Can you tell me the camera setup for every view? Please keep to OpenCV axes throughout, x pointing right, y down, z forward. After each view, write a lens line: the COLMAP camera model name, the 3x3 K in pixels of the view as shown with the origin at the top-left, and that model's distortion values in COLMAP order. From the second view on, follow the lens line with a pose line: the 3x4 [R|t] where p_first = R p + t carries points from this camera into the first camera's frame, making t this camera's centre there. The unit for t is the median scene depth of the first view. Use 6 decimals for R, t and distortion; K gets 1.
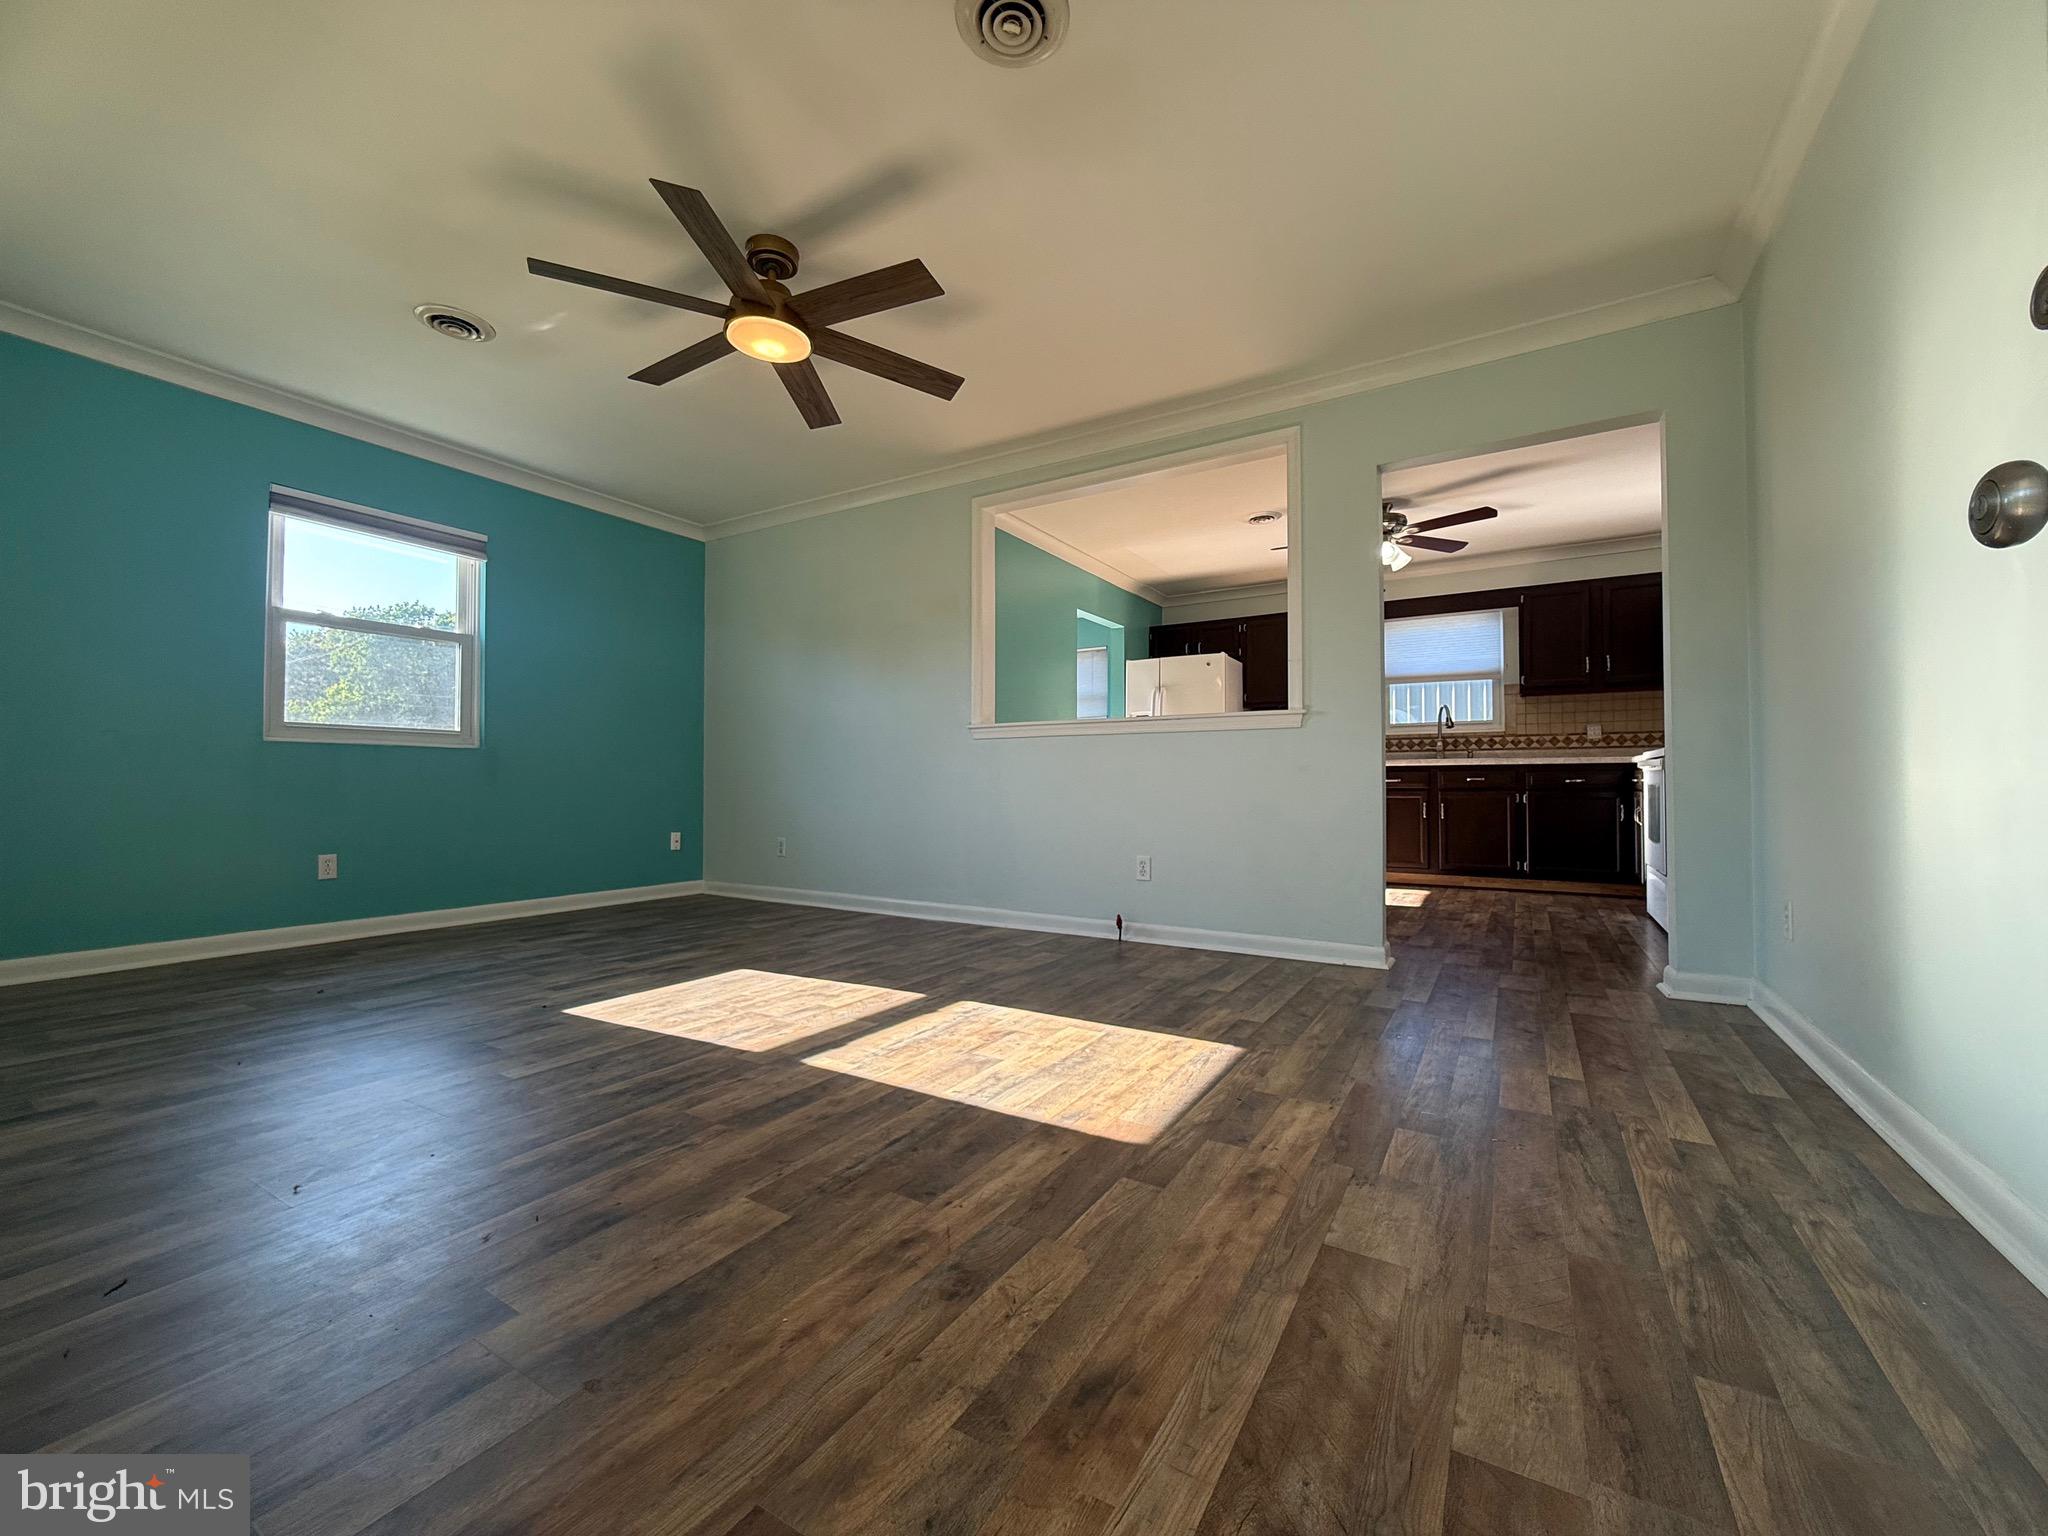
lens RADIAL K [[812.9, 0, 1034.5], [0, 812.9, 771.3], [0, 0, 1]] dist [-0.003094, 0.000499]
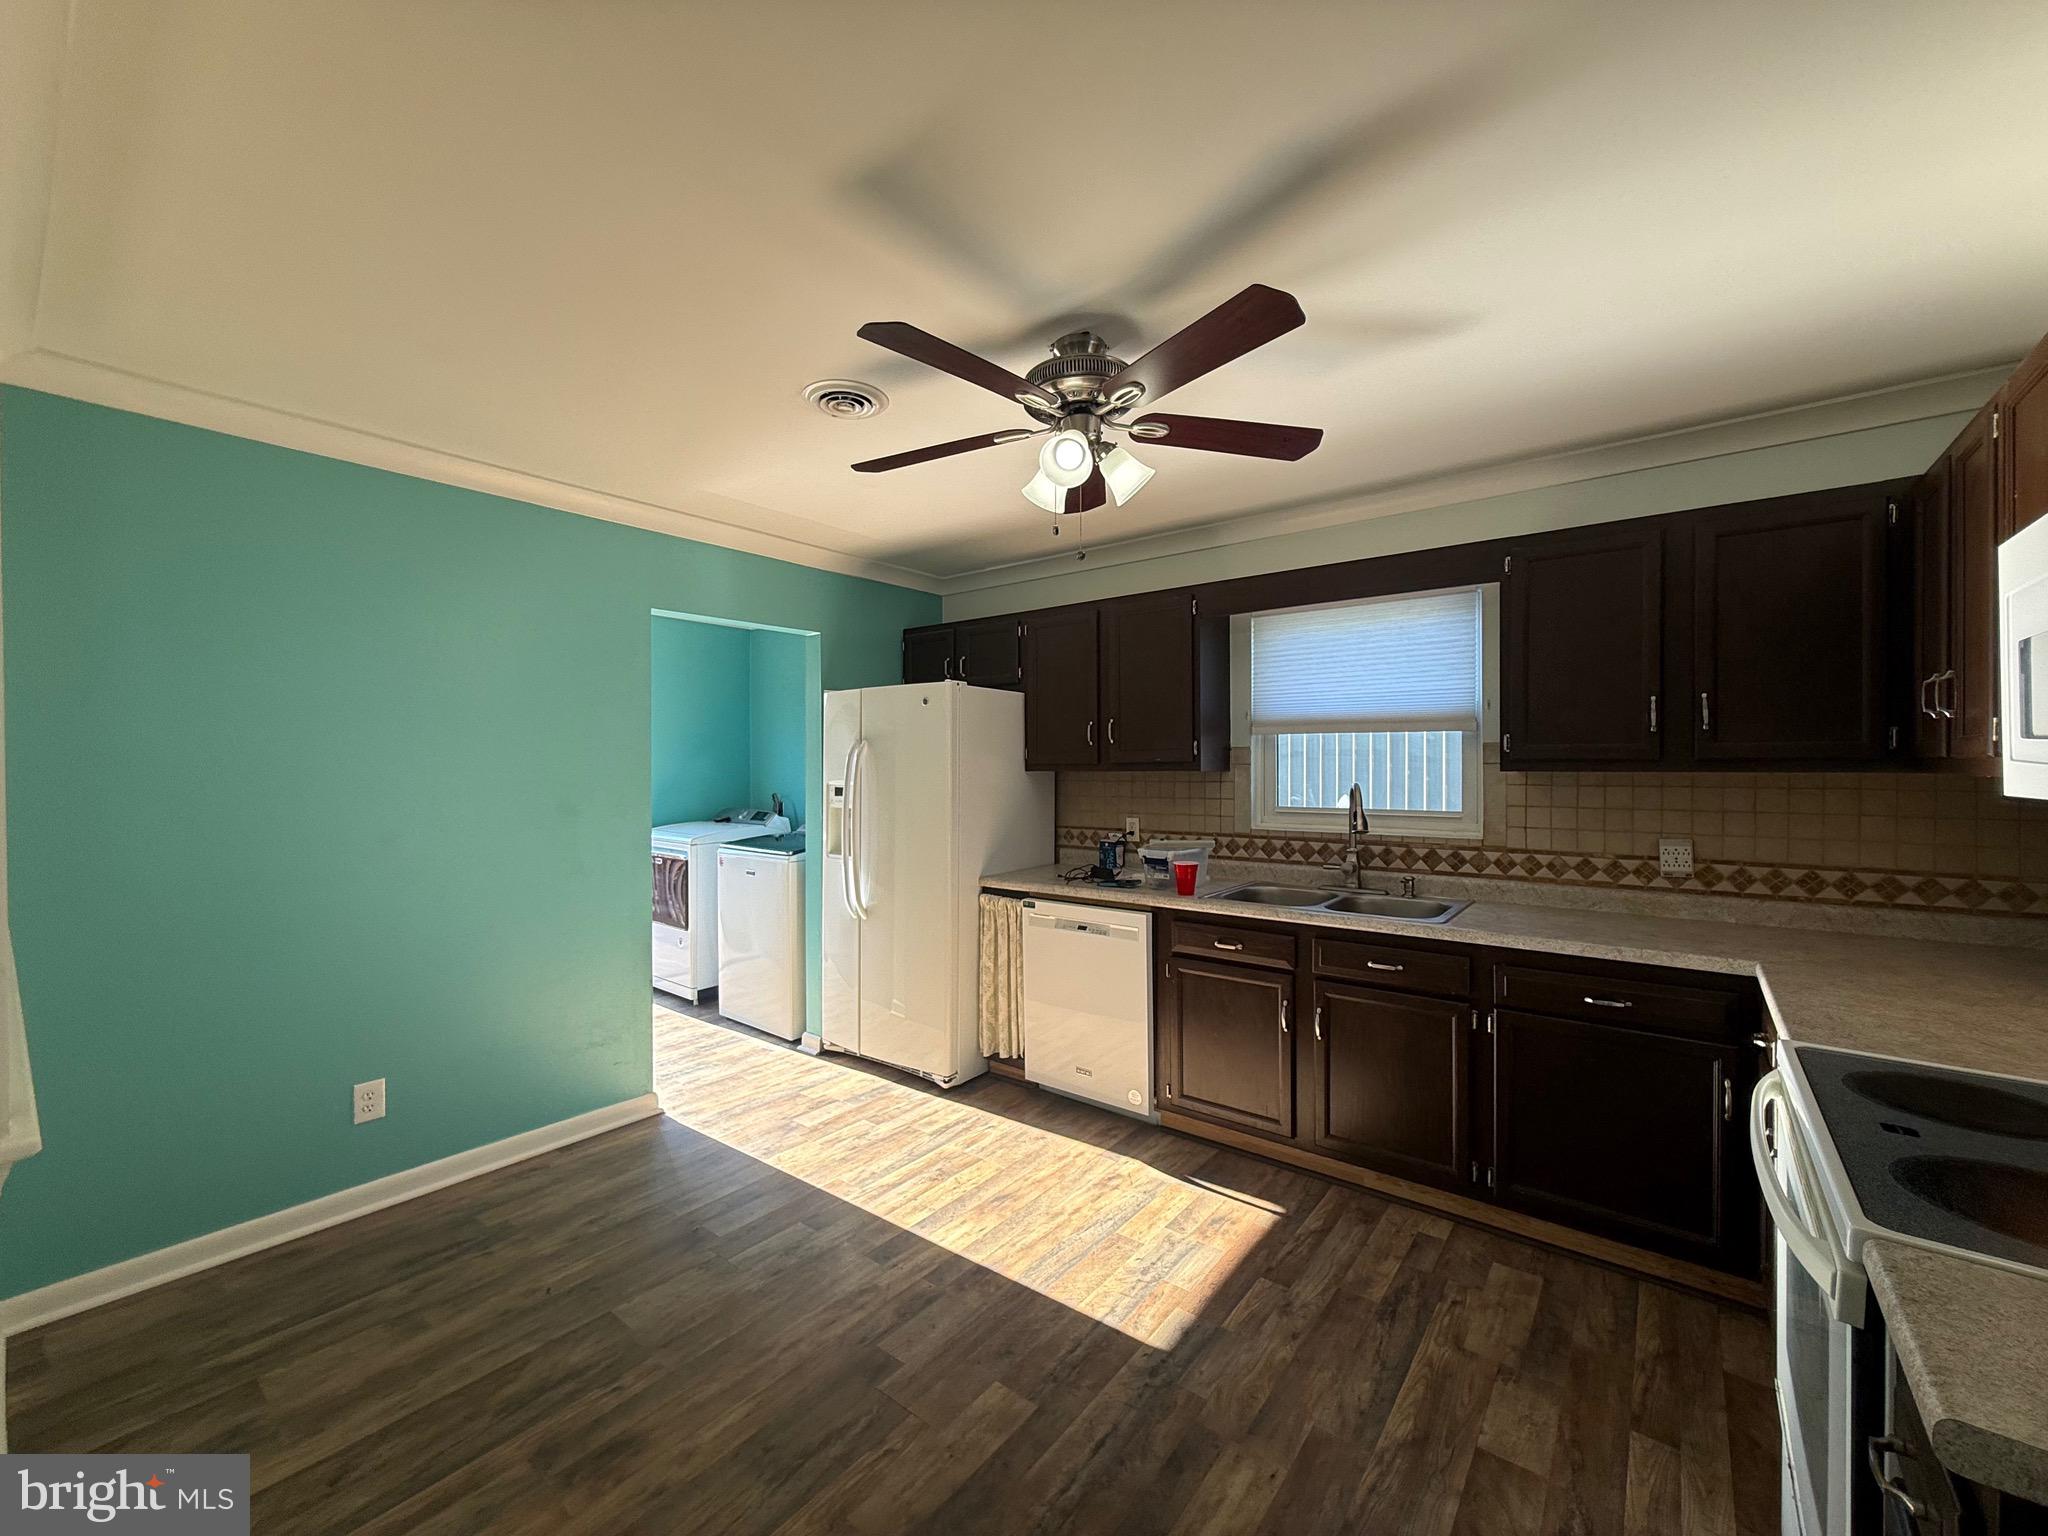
lens RADIAL K [[812.9, 0, 1033.5], [0, 812.9, 772.5], [0, 0, 1]] dist [-0.003094, 0.000499]
pose [[0.992182, -0.000951, -0.124798, 0.434935], [0.004494, 0.999595, 0.028112, -0.121023], [0.124721, -0.028453, 0.991784, 0.566283]]
